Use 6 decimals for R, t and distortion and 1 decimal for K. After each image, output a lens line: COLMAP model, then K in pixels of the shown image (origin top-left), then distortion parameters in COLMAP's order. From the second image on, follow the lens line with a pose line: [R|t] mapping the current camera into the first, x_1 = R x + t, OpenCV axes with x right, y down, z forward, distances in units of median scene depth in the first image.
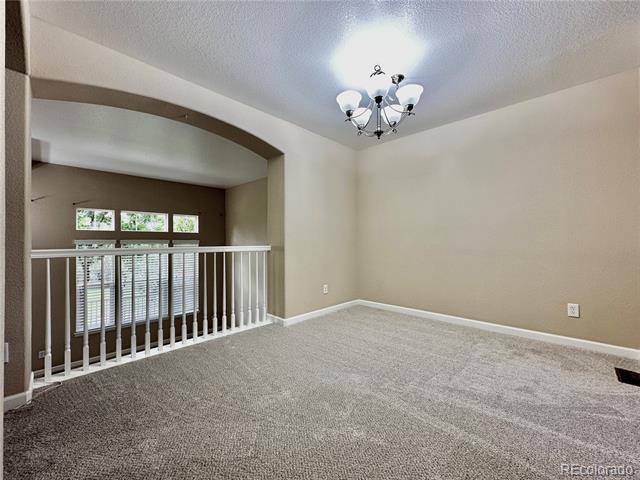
lens RADIAL K [[258.4, 0, 320.0], [0, 258.4, 240.0], [0, 0, 1]] dist [-0.000876, -0.000376]
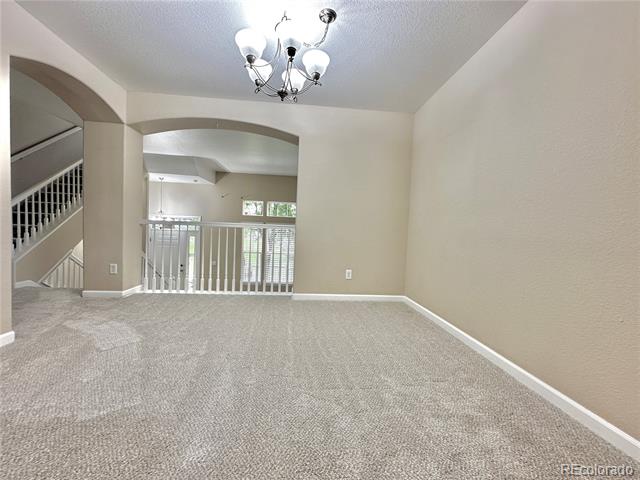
lens RADIAL K [[258.4, 0, 320.0], [0, 258.4, 240.0], [0, 0, 1]] dist [-0.000876, -0.000376]
pose [[0.748844, 0.054228, -0.660523, 0.545933], [-0.031261, 0.998428, 0.046529, 0.027872], [0.662008, -0.014194, 0.749362, 0.241487]]
